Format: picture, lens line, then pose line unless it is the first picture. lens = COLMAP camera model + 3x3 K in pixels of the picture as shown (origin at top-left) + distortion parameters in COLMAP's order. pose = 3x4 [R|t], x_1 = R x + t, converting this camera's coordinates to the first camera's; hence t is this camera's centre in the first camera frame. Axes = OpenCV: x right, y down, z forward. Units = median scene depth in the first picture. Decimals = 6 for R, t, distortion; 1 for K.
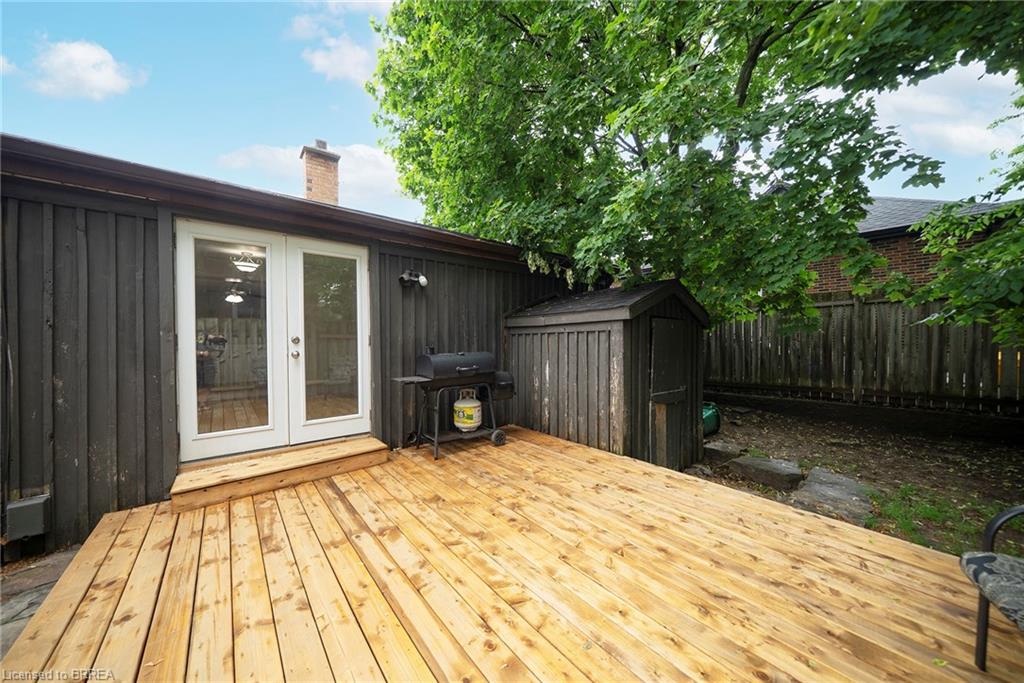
lens RADIAL K [[349.5, 0, 507.1], [0, 349.5, 343.6], [0, 0, 1]] dist [-0.010482, -0.000020]
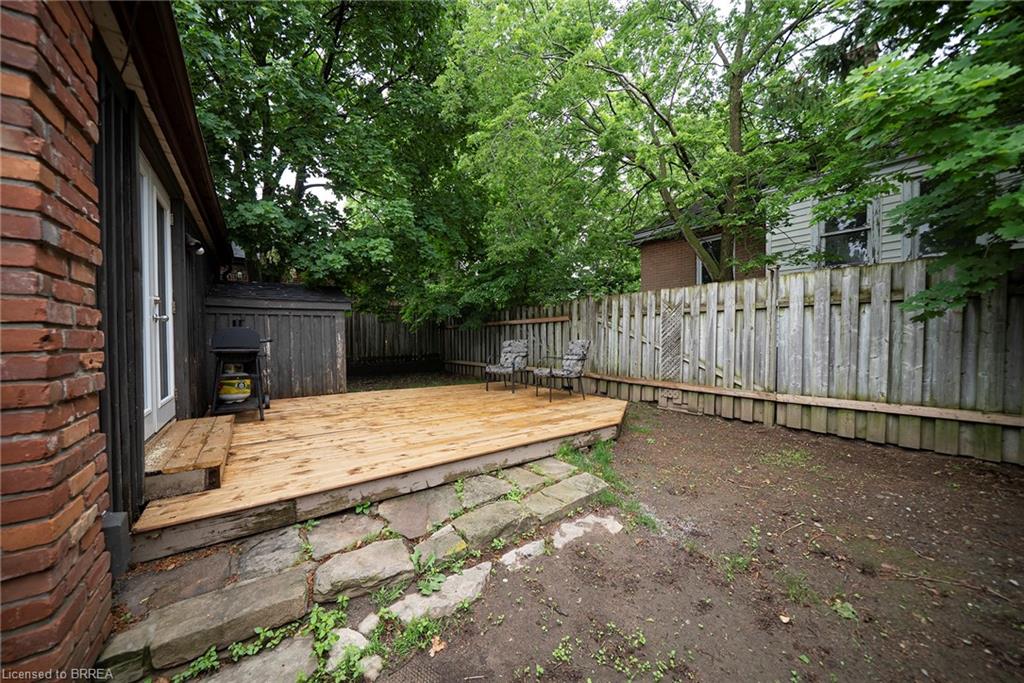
lens RADIAL K [[349.5, 0, 507.1], [0, 349.5, 343.6], [0, 0, 1]] dist [-0.010482, -0.000020]
pose [[0.058714, -0.009495, 0.998230, -1.156419], [0.003908, 0.999949, 0.009282, 0.067064], [-0.998267, 0.003356, 0.058748, 0.125066]]
